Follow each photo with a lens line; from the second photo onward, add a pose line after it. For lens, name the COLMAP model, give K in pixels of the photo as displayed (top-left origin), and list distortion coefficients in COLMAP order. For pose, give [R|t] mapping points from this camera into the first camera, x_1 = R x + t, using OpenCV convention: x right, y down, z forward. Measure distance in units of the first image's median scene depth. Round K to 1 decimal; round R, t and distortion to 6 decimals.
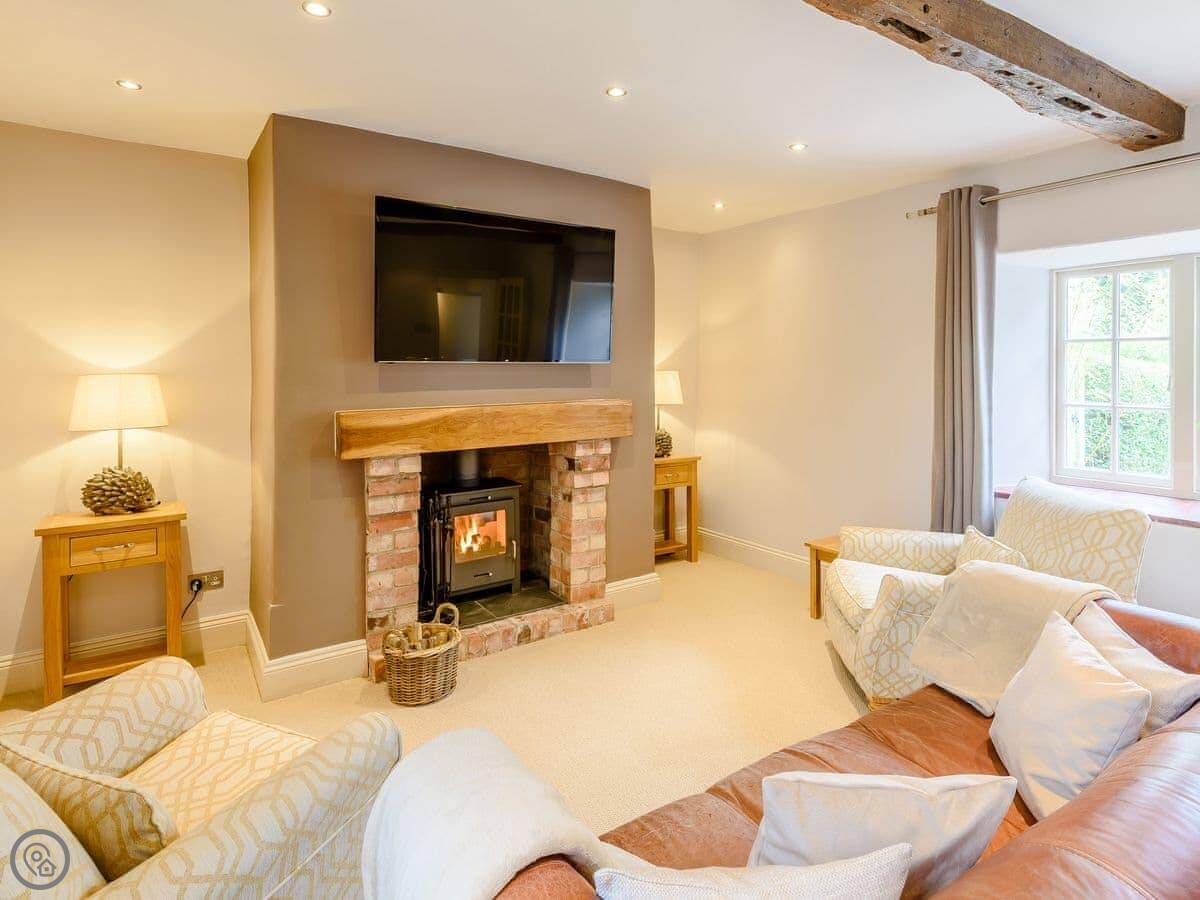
lens RADIAL K [[653.4, 0, 628.2], [0, 653.4, 369.3], [0, 0, 1]] dist [0.014352, -0.002317]
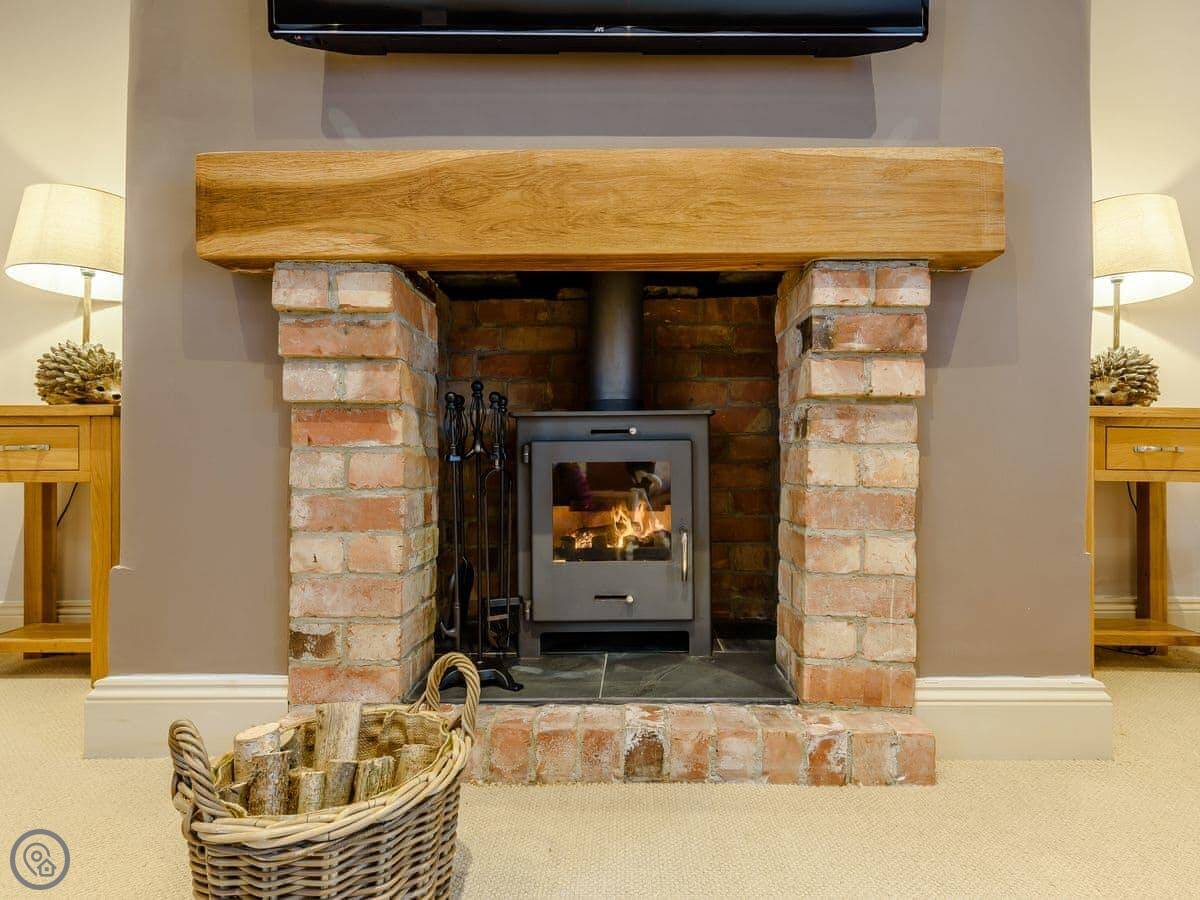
lens RADIAL K [[665.5, 0, 626.0], [0, 665.5, 450.5], [0, 0, 1]] dist [0.047284, -0.041491]
pose [[0.820311, 0.001654, -0.571916, 0.049639], [-0.001749, 0.999998, 0.000384, 0.221408], [0.571916, 0.000685, 0.820312, 0.653944]]
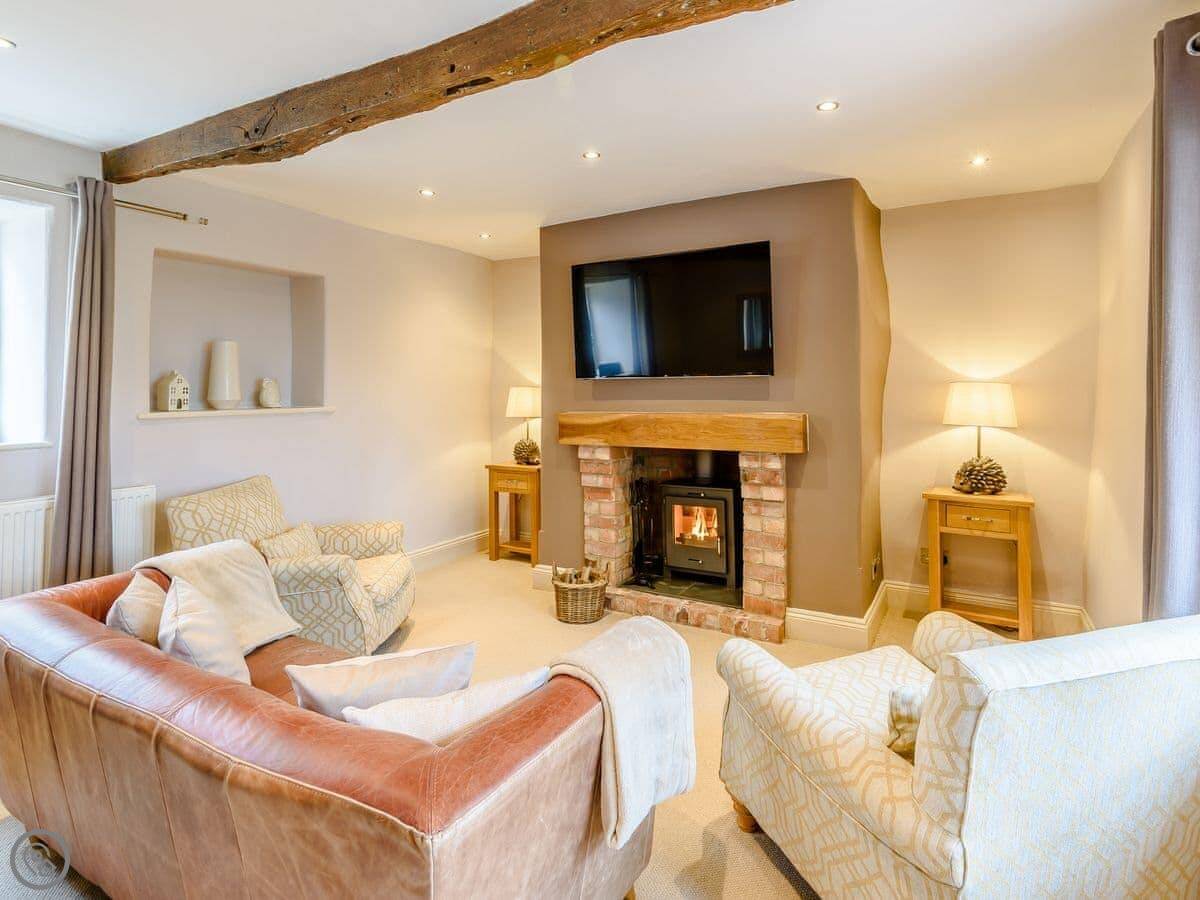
lens RADIAL K [[635.2, 0, 596.0], [0, 635.2, 363.1], [0, 0, 1]] dist [0.029621, -0.000010]
pose [[0.417966, -0.031833, -0.907905, 0.771995], [0.010097, 0.999487, -0.030396, -0.002633], [0.908407, 0.003537, 0.418073, 0.382119]]
